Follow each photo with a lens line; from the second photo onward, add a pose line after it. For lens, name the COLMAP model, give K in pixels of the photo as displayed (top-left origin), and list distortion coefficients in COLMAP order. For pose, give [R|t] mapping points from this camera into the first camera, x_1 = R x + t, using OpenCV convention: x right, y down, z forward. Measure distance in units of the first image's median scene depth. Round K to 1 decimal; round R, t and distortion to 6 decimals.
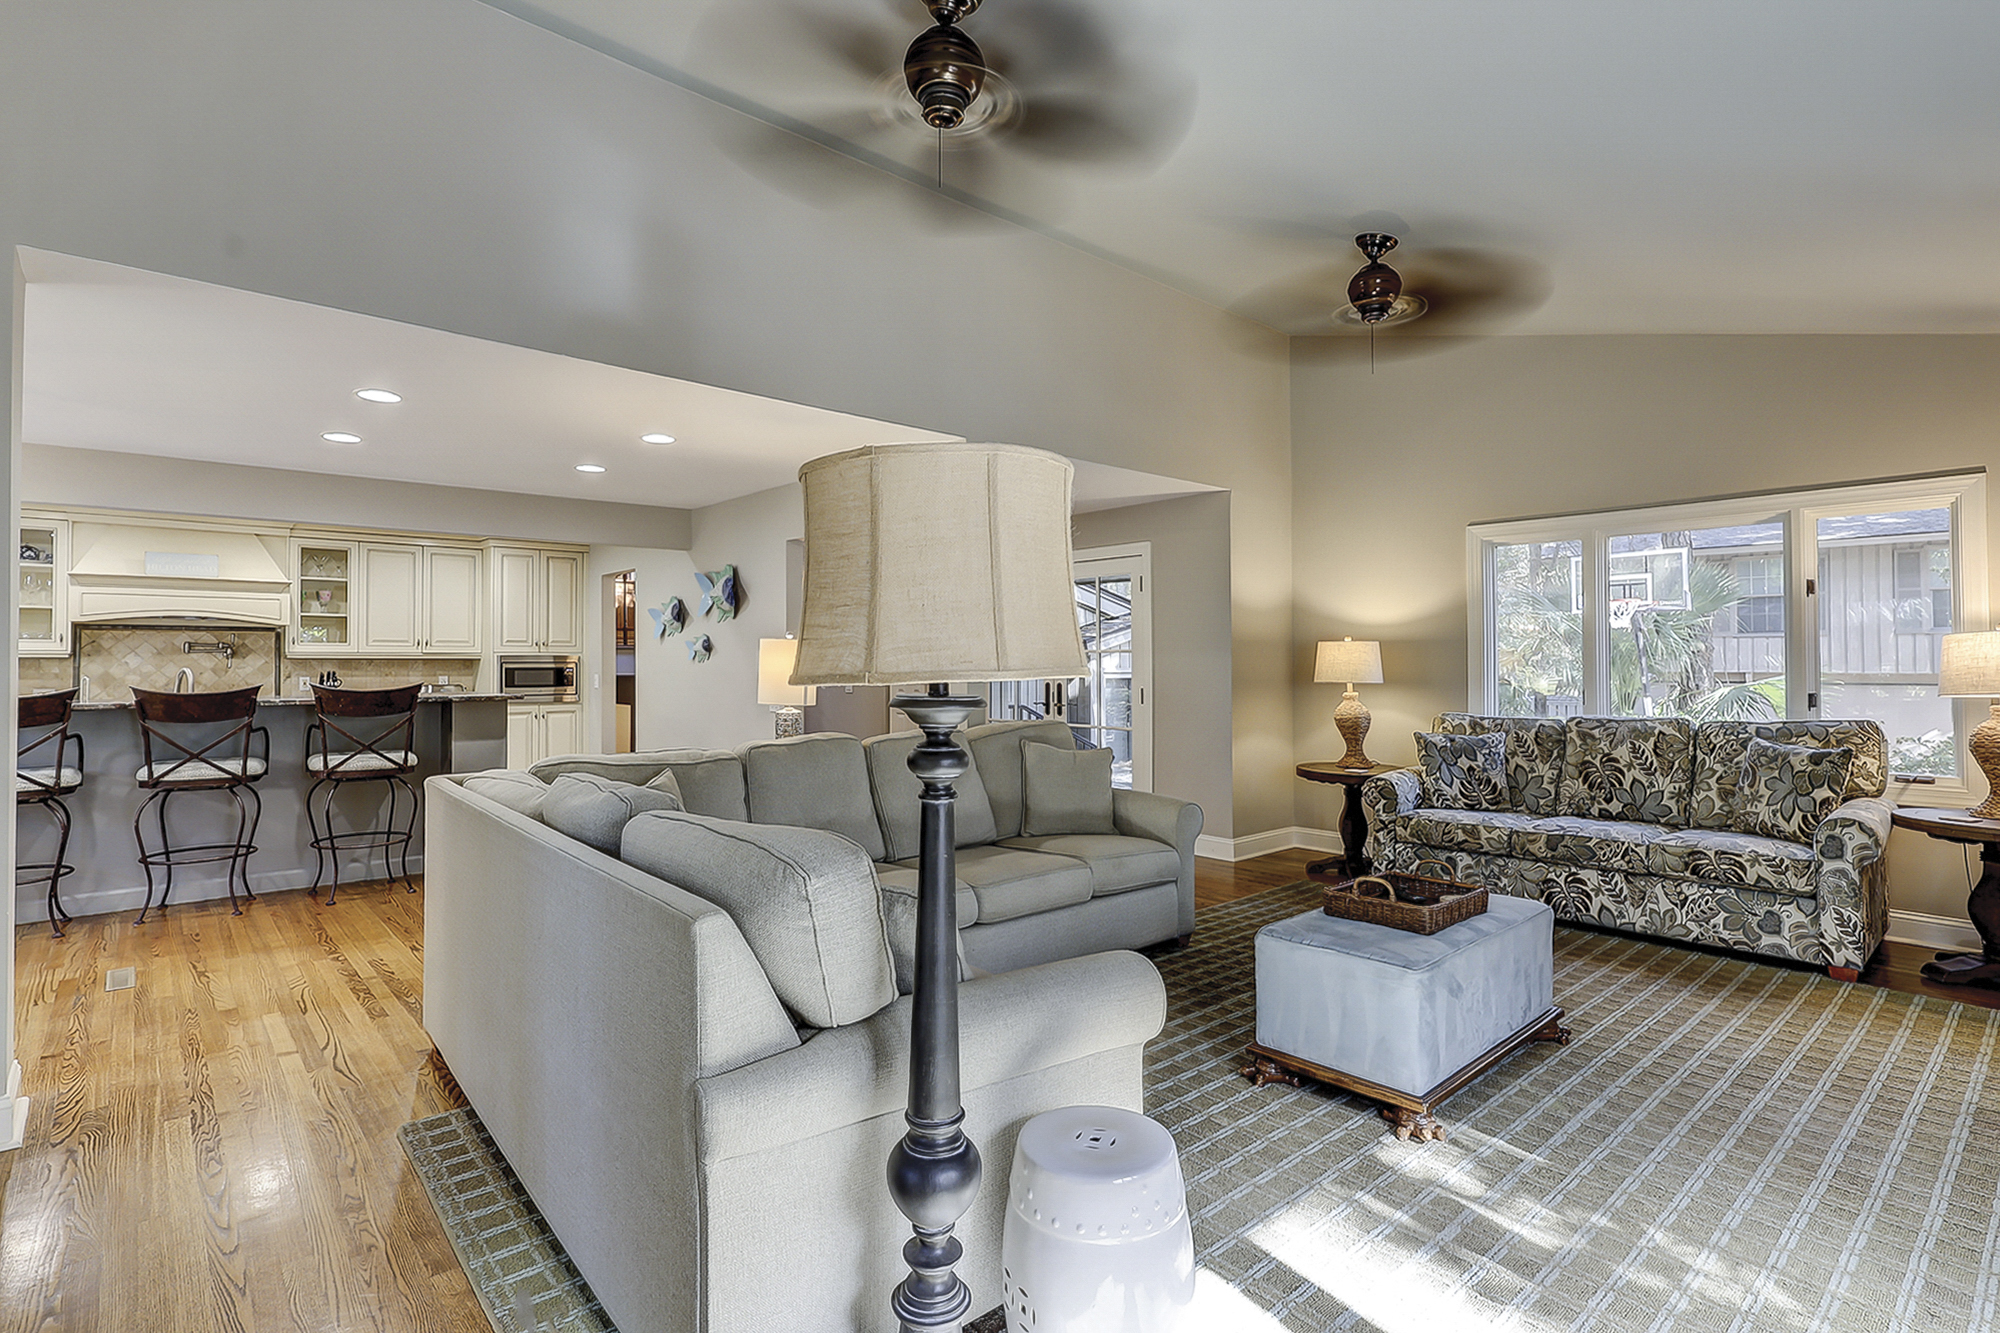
lens RADIAL K [[975.2, 0, 1000.7], [0, 975.2, 641.9], [0, 0, 1]] dist [-0.001130, -0.000841]
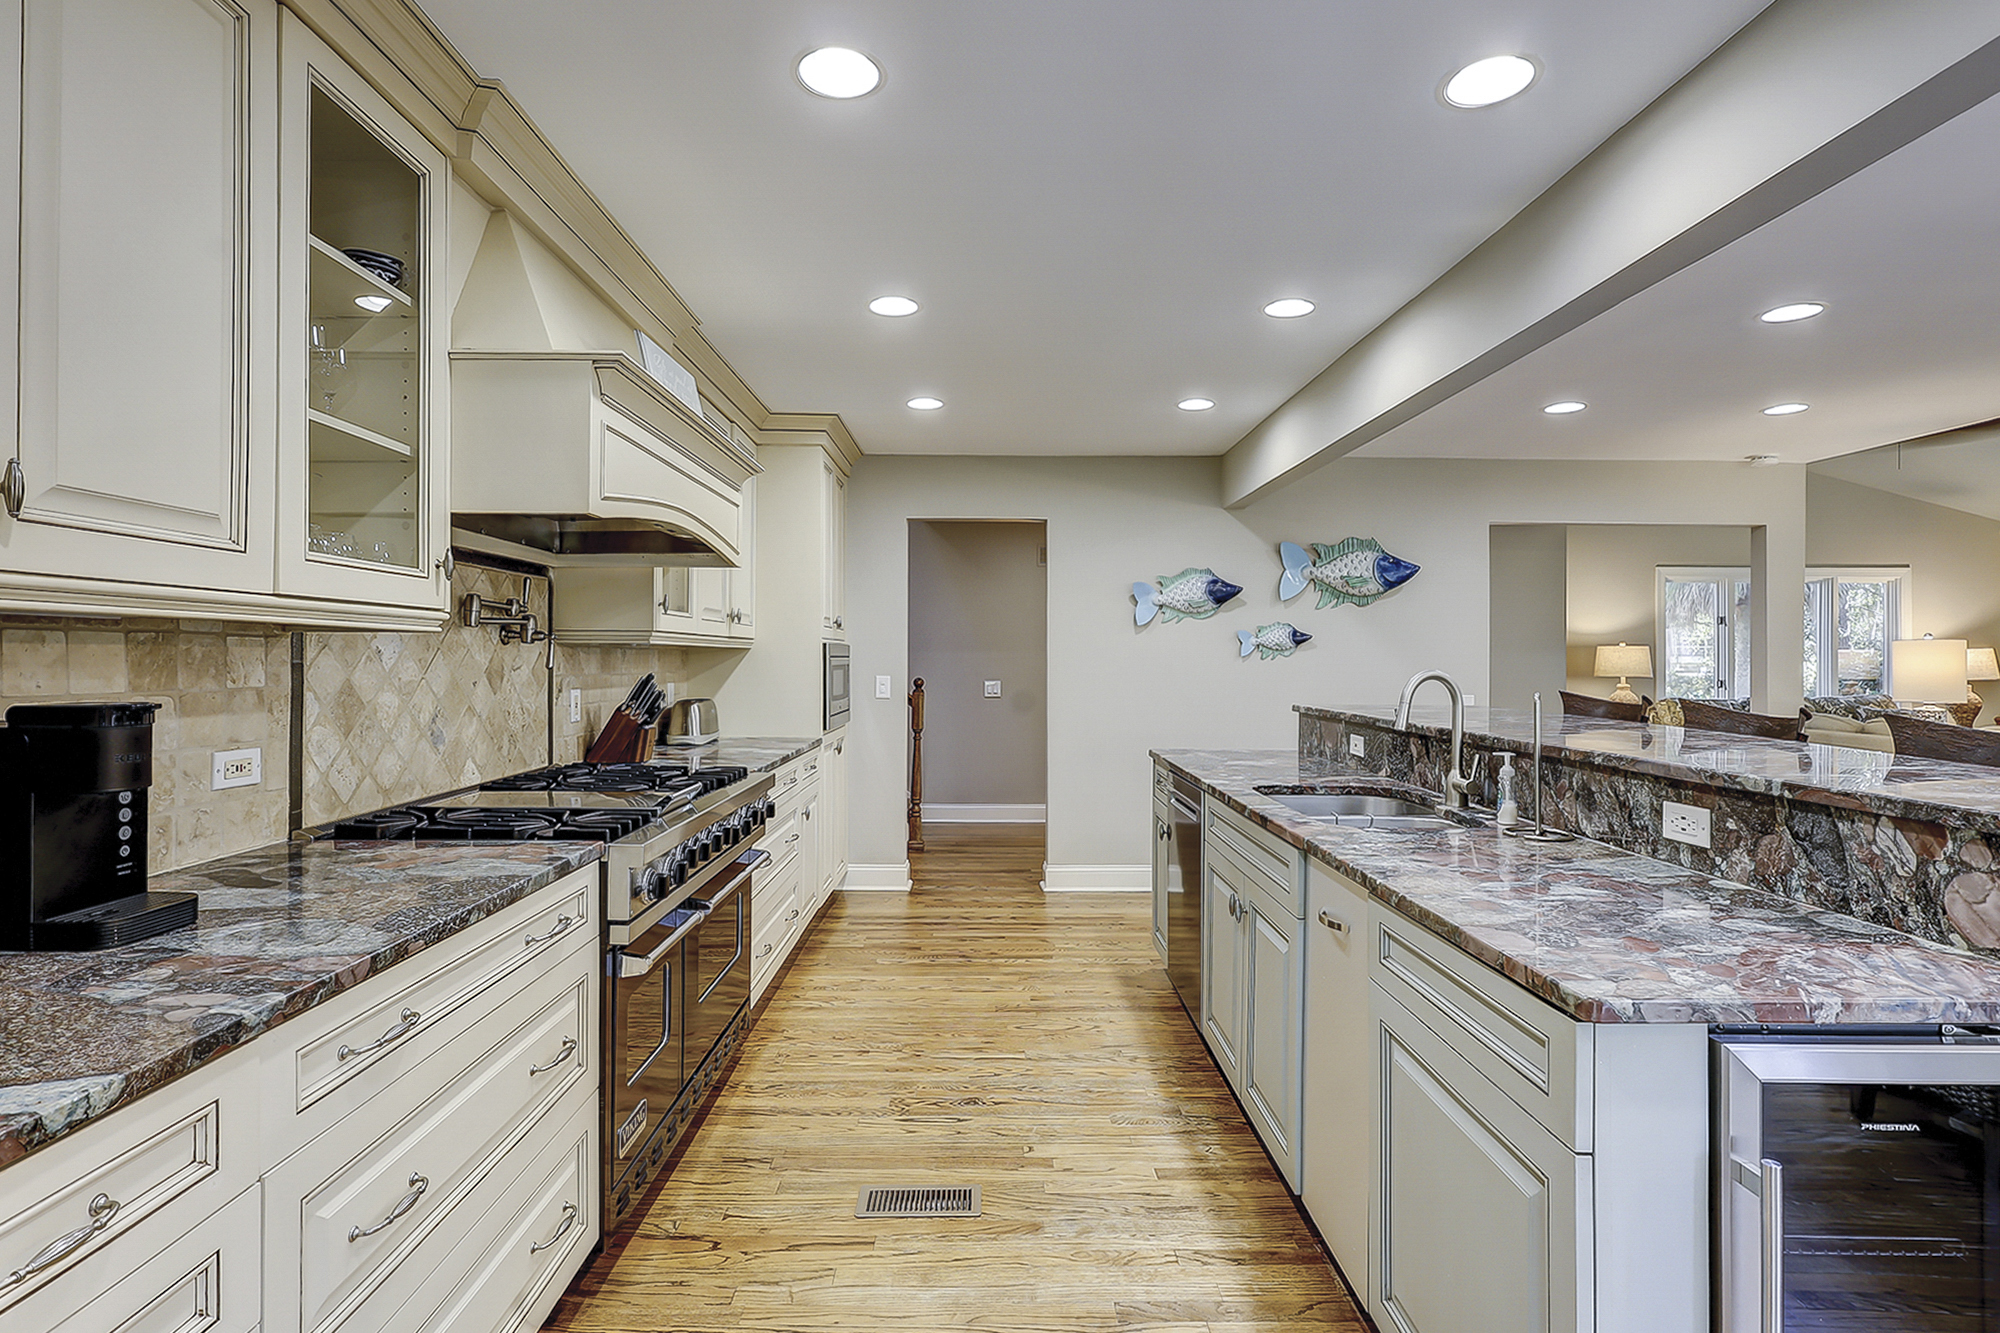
lens RADIAL K [[975.2, 0, 1009.3], [0, 975.2, 657.3], [0, 0, 1]] dist [-0.001130, -0.000841]
pose [[0.658704, 0.005700, 0.752381, -1.053798], [-0.020095, 0.999748, 0.010019, 0.016611], [-0.752134, -0.021718, 0.658652, 0.675571]]
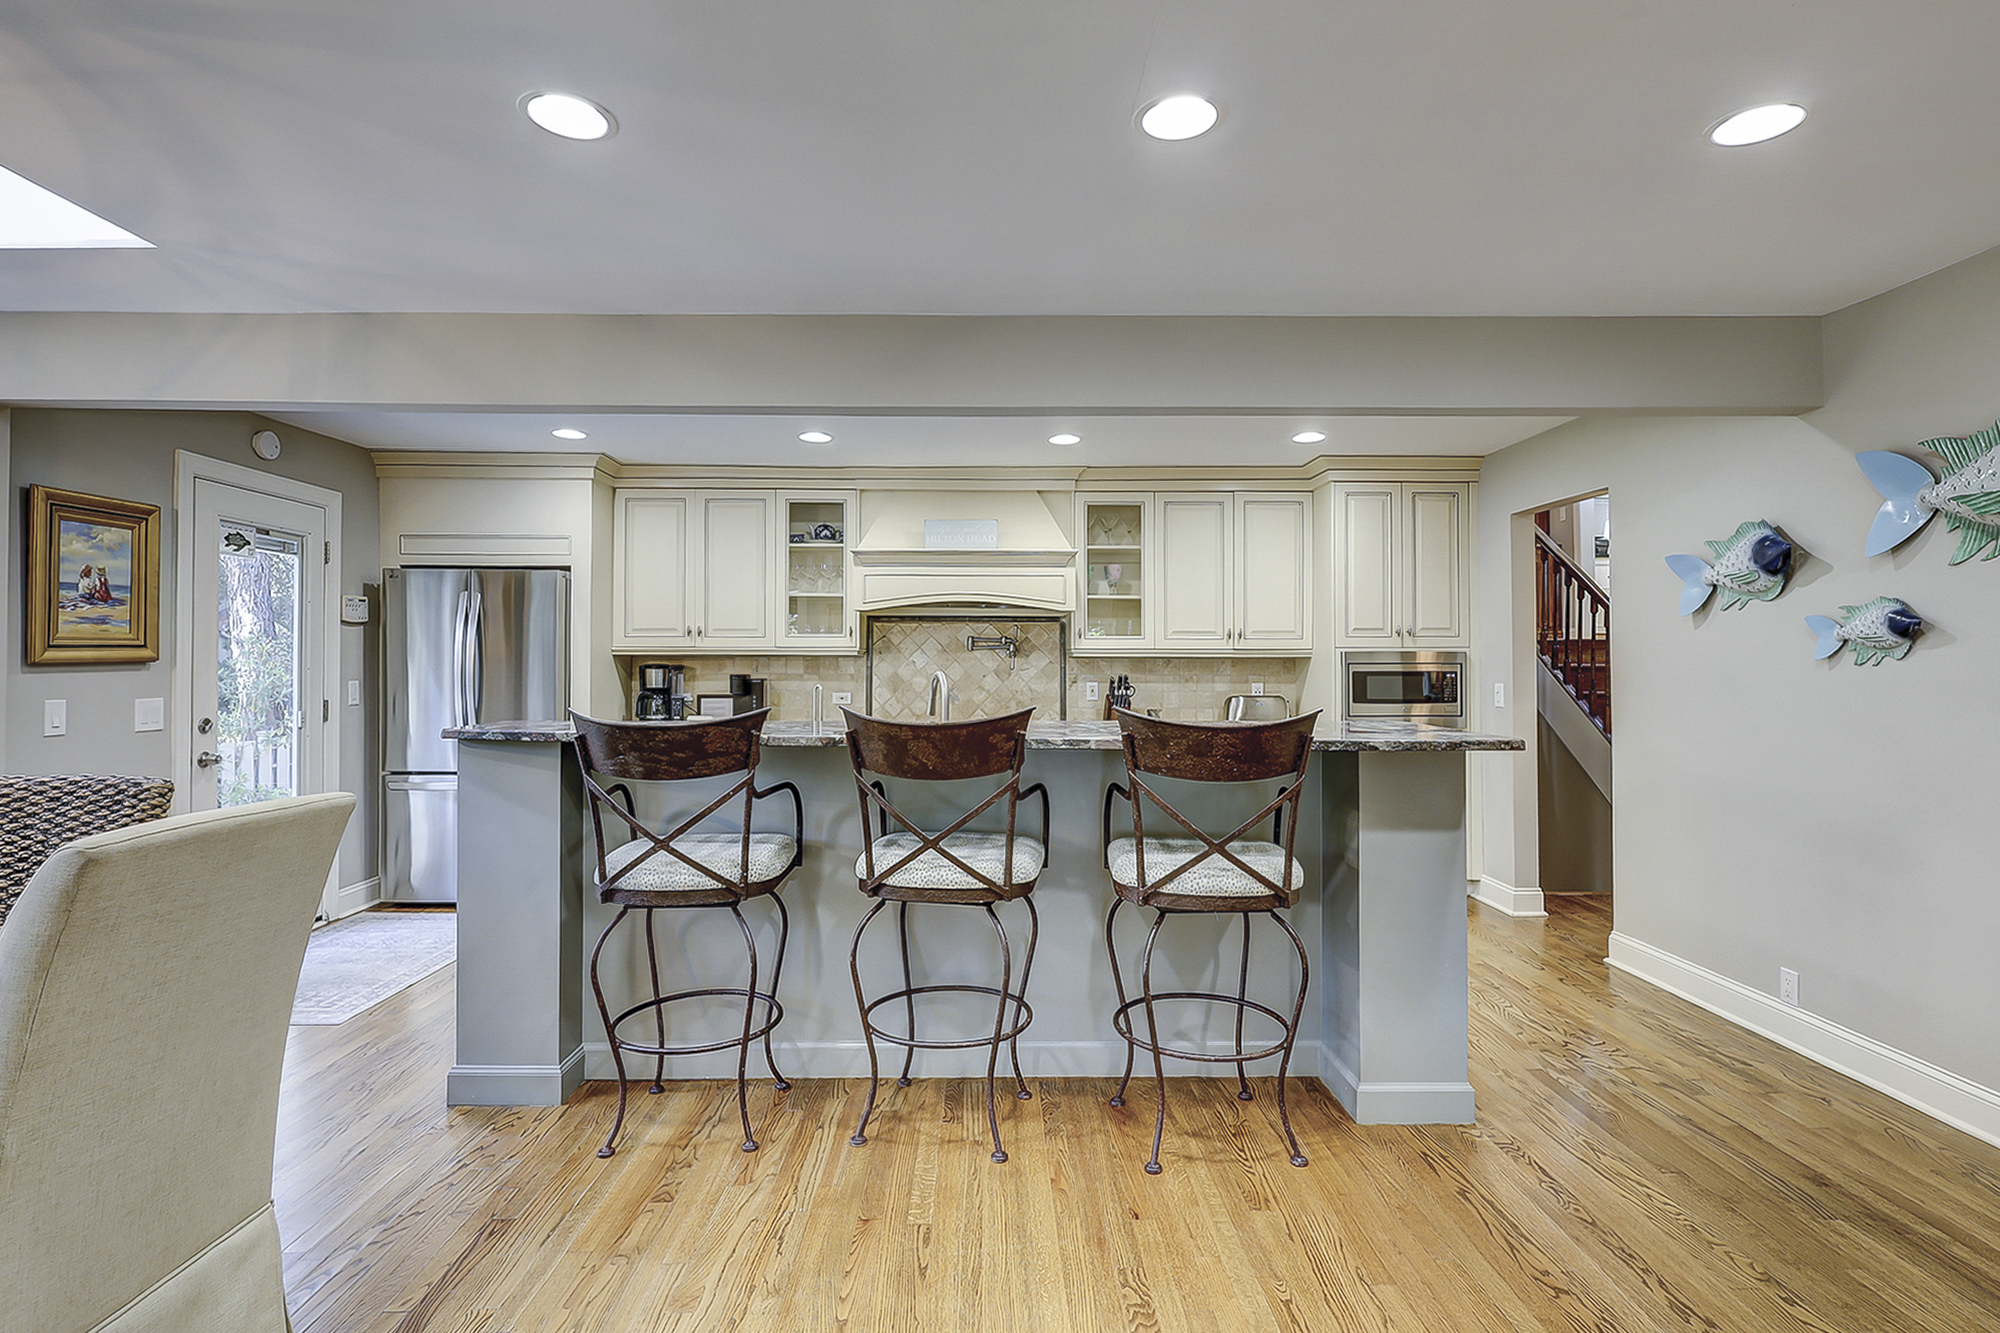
lens RADIAL K [[975.2, 0, 998.1], [0, 975.2, 650.0], [0, 0, 1]] dist [-0.001130, -0.000841]
pose [[0.759821, -0.004949, -0.650114, -0.330769], [0.009567, 0.999948, 0.003570, 0.009625], [0.650062, -0.008932, 0.759828, 0.449983]]
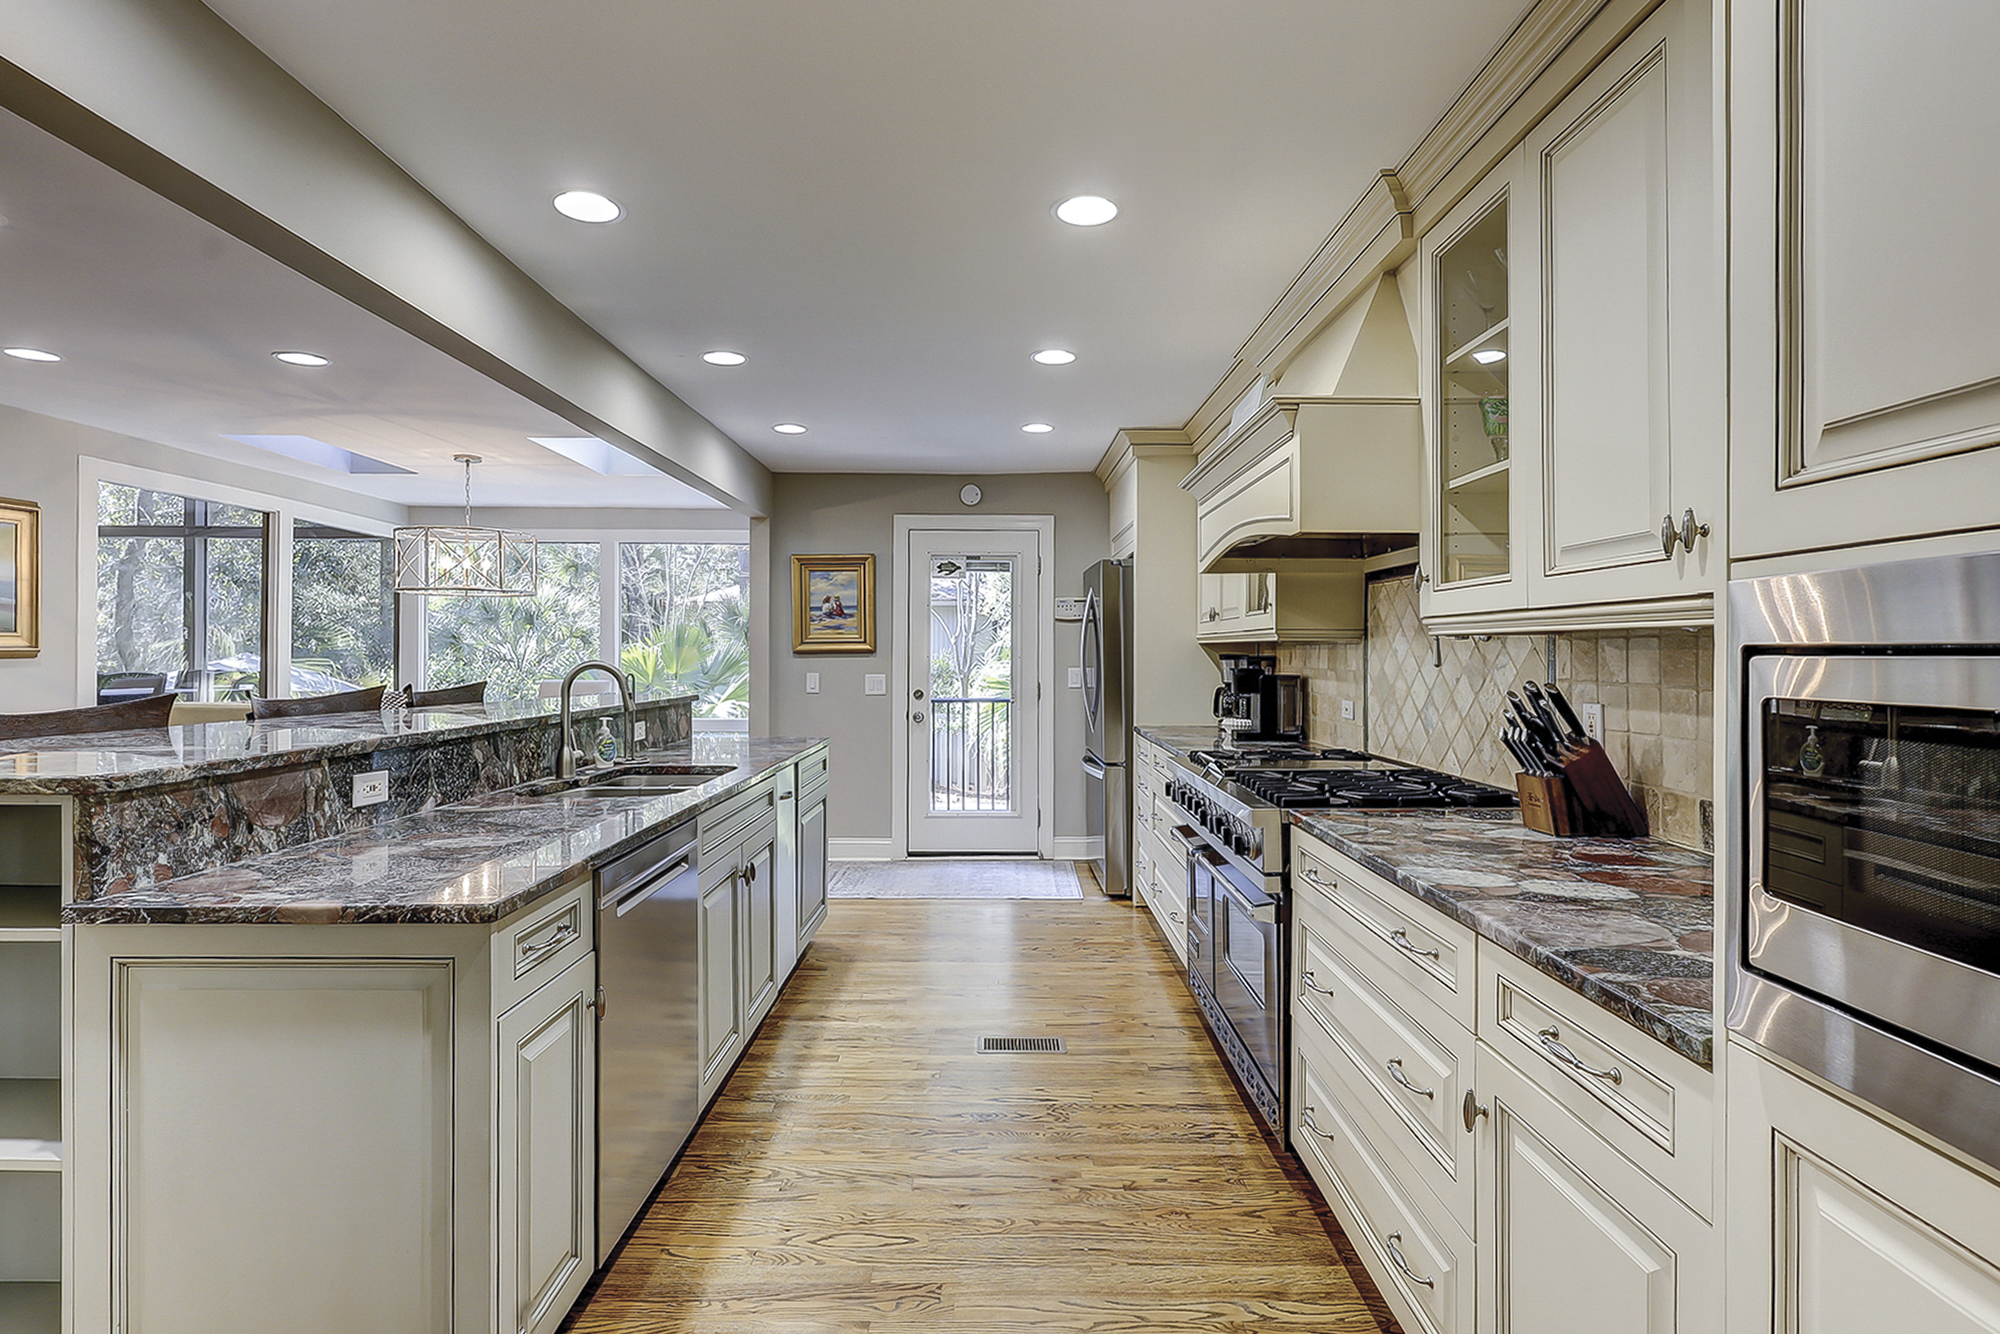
lens RADIAL K [[975.2, 0, 1009.7], [0, 975.2, 652.1], [0, 0, 1]] dist [-0.001130, -0.000841]
pose [[-0.665954, -0.000149, -0.745993, -0.471955], [0.012614, 0.999855, -0.011460, 0.025345], [0.745886, -0.017042, -0.665855, 1.222721]]
